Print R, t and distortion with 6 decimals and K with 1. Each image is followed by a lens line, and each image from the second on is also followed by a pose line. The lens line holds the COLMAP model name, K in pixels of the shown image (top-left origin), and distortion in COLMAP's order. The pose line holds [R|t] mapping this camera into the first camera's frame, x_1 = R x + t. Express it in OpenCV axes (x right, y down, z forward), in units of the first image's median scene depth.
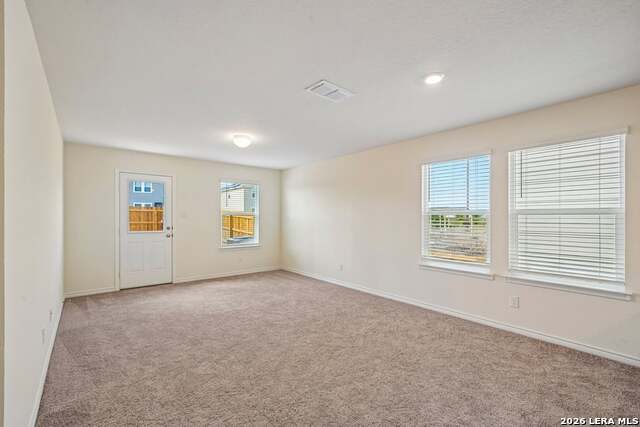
lens RADIAL K [[282.7, 0, 318.4], [0, 282.7, 218.9], [0, 0, 1]] dist [0.019470, 0.000109]
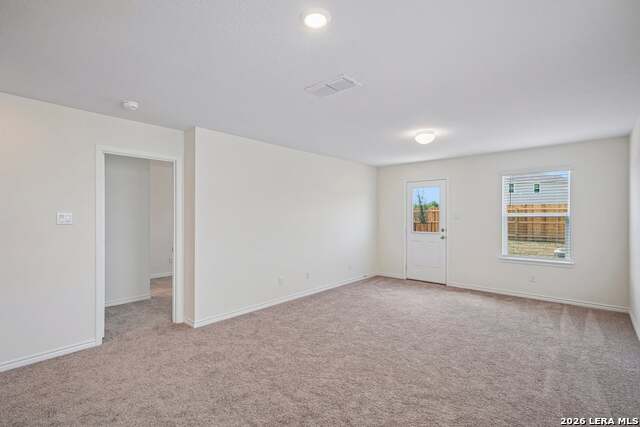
lens RADIAL K [[303.3, 0, 318.3], [0, 303.3, 215.5], [0, 0, 1]] dist [0.003562, 0.000402]
pose [[0.182177, -0.008354, -0.983230, 0.557898], [-0.004337, 0.999947, -0.009300, -0.008871], [0.983256, 0.005959, 0.182131, 0.440982]]
